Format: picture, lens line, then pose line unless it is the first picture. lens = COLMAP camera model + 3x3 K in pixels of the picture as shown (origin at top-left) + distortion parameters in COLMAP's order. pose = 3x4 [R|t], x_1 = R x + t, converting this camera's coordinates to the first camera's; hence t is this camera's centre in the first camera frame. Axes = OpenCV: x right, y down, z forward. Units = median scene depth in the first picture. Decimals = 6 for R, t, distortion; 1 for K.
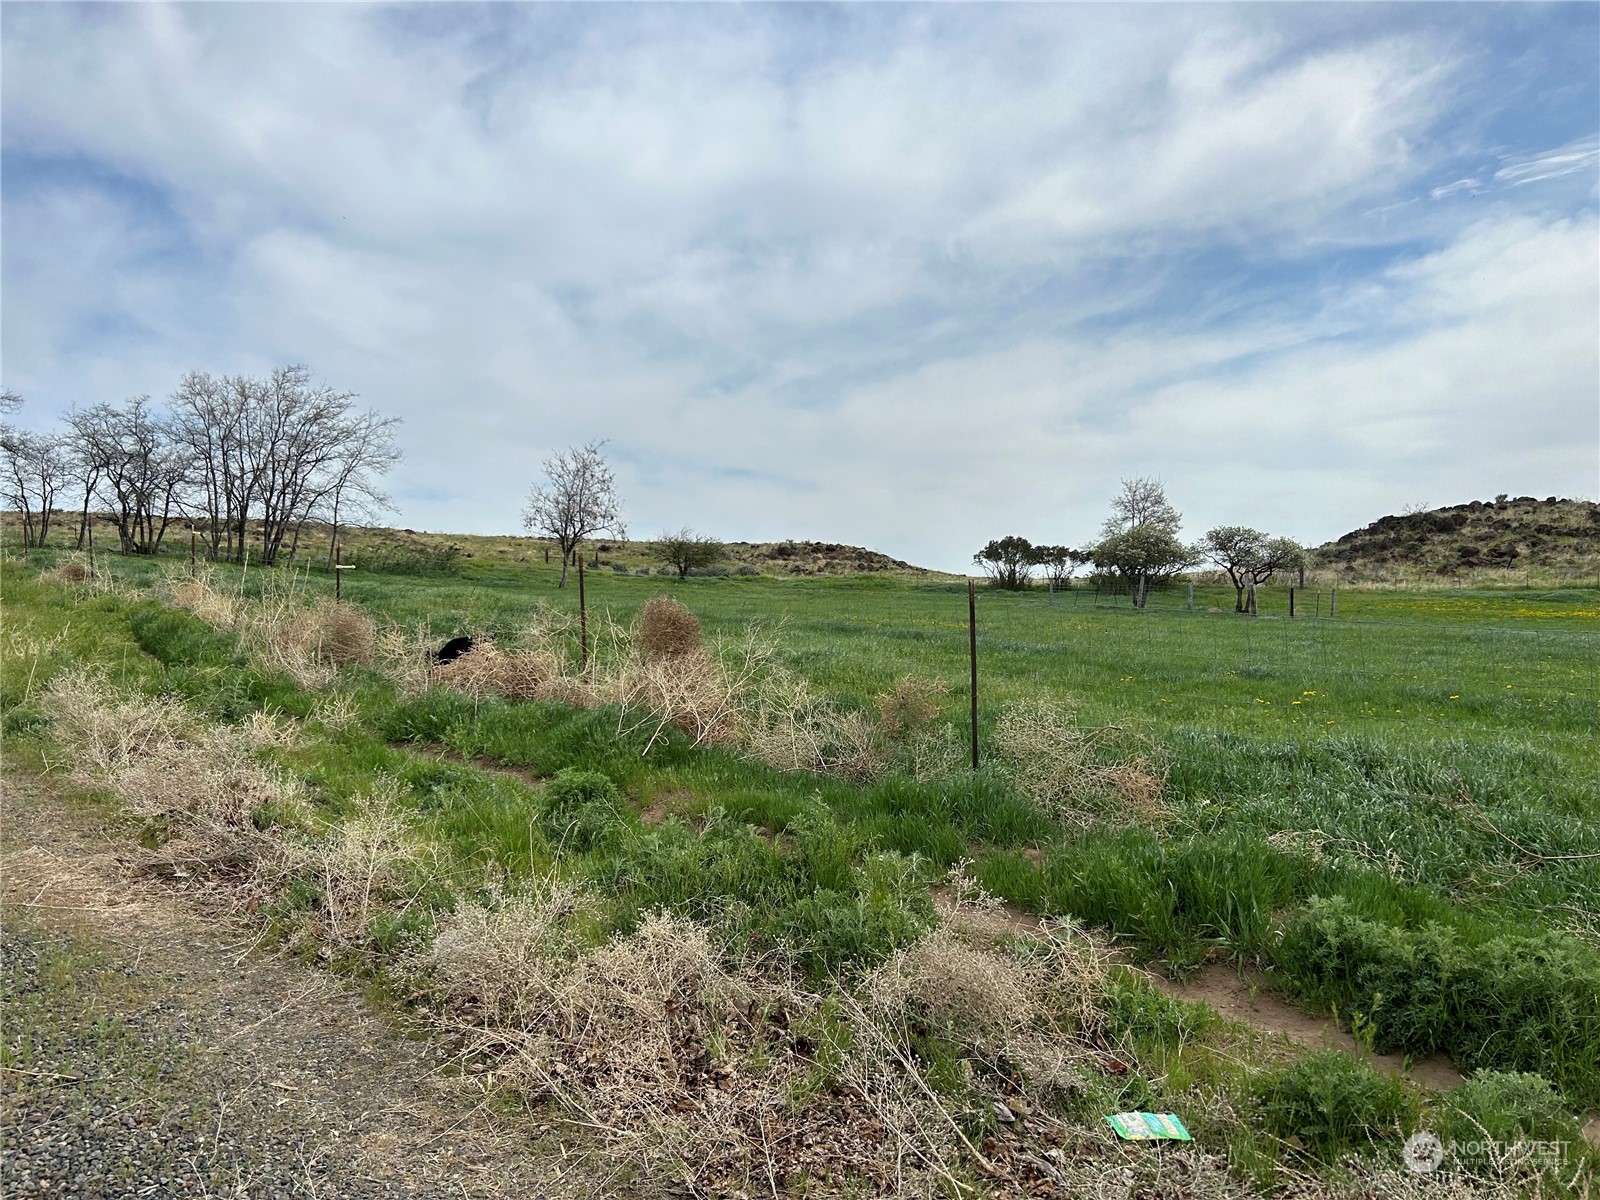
lens RADIAL K [[1209.3, 0, 799.6], [0, 1209.3, 626.9], [0, 0, 1]] dist [0.050481, -0.051867]
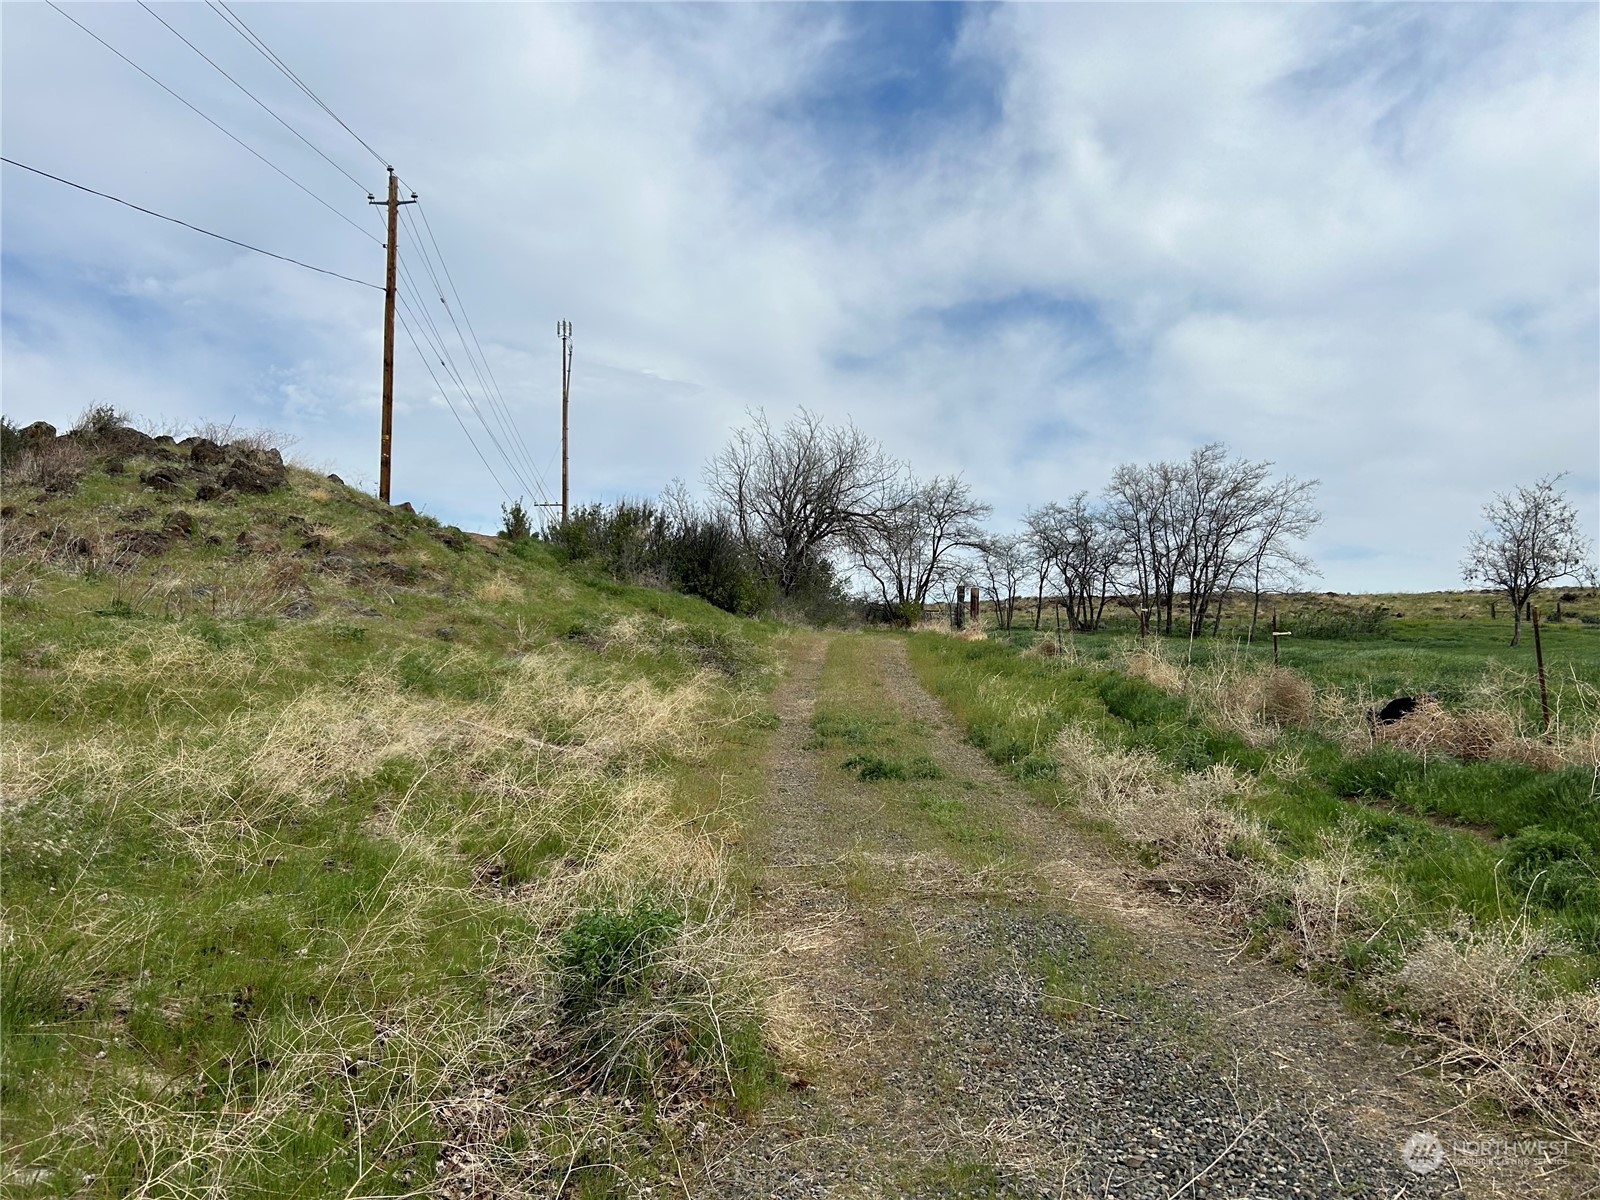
lens RADIAL K [[1209.3, 0, 799.6], [0, 1209.3, 626.9], [0, 0, 1]] dist [0.050481, -0.051867]
pose [[0.749607, -0.051048, -0.659911, 0.024315], [0.014664, 0.998058, -0.060548, 0.005291], [0.661720, 0.035711, 0.748900, -0.132223]]
